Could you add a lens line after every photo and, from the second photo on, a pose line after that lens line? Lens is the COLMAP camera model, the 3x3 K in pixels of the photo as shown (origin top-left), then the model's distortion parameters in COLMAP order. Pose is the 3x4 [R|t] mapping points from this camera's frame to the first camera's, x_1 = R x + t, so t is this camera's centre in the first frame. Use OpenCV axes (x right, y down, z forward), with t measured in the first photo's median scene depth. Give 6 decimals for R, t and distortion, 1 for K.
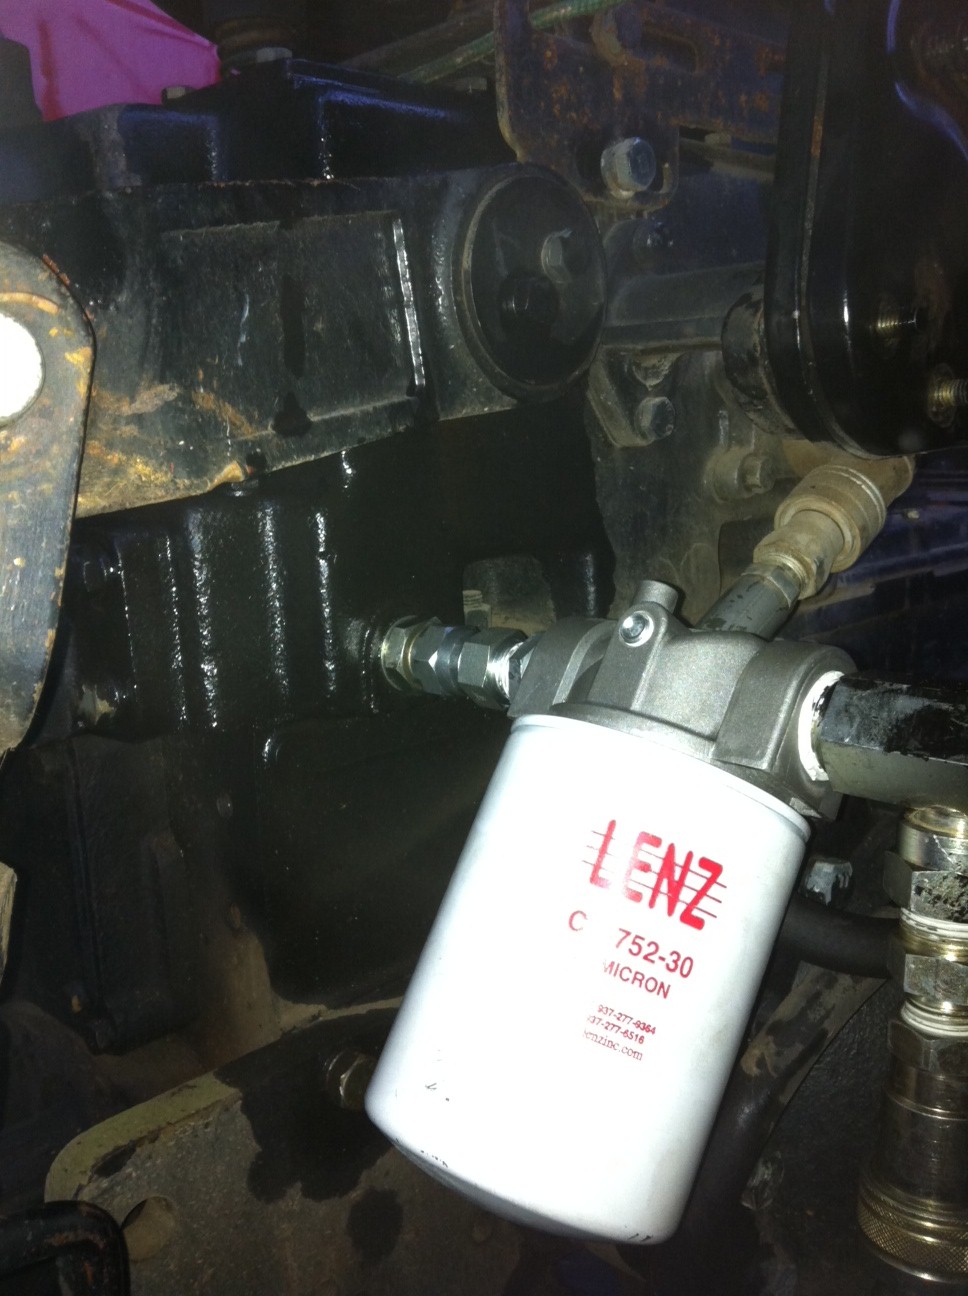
lens RADIAL K [[1180.3, 0, 484.1], [0, 1180.3, 668.4], [0, 0, 1]] dist [0.067007, -0.173398]
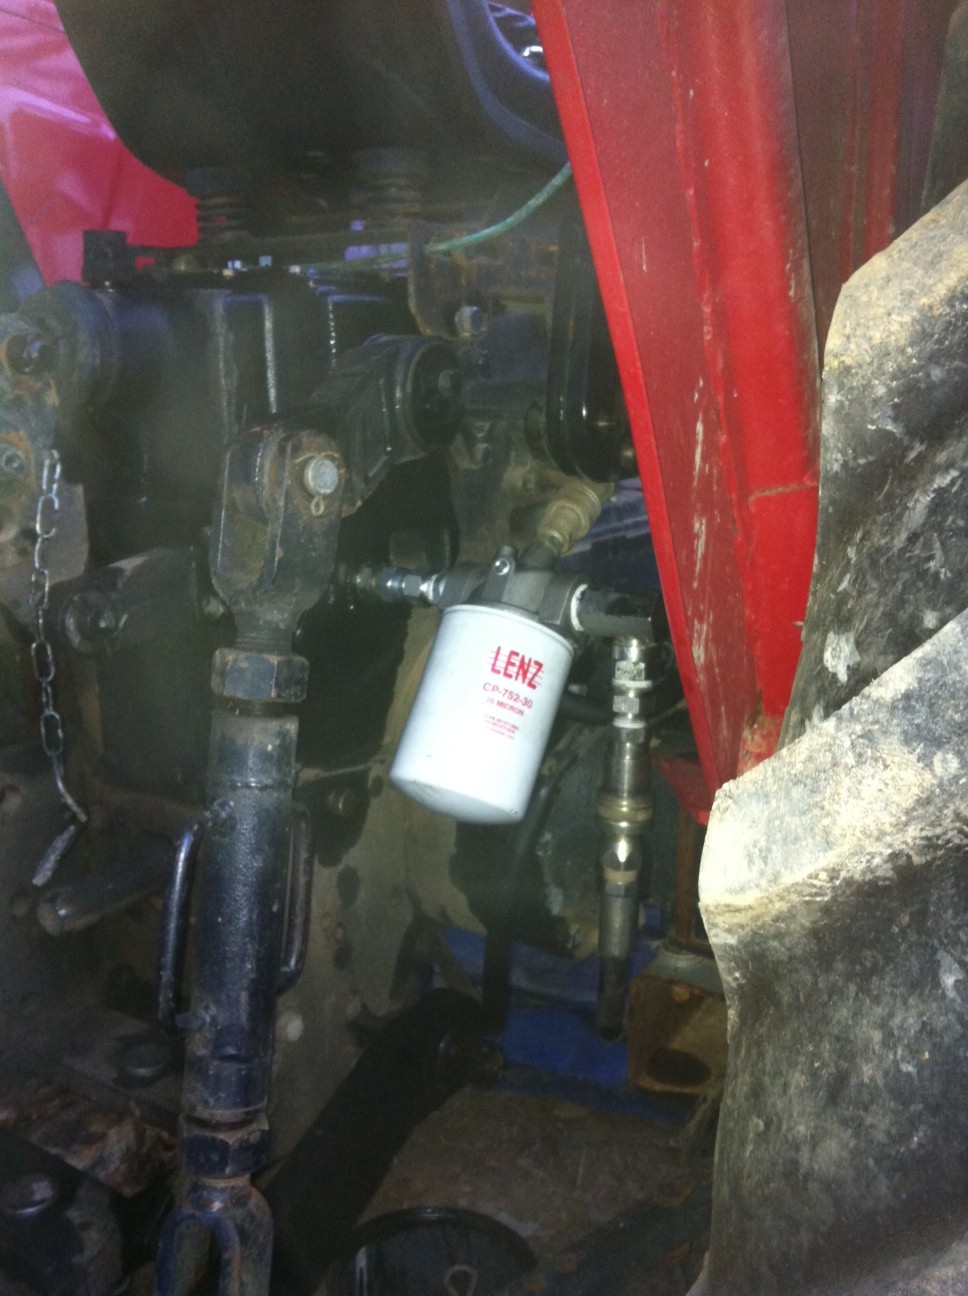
lens RADIAL K [[1180.3, 0, 484.1], [0, 1180.3, 668.4], [0, 0, 1]] dist [0.067007, -0.173398]
pose [[0.971408, -0.022947, 0.236307, -0.364569], [0.012812, 0.998935, 0.044335, 0.049234], [-0.237072, -0.040040, 0.970667, -0.988718]]
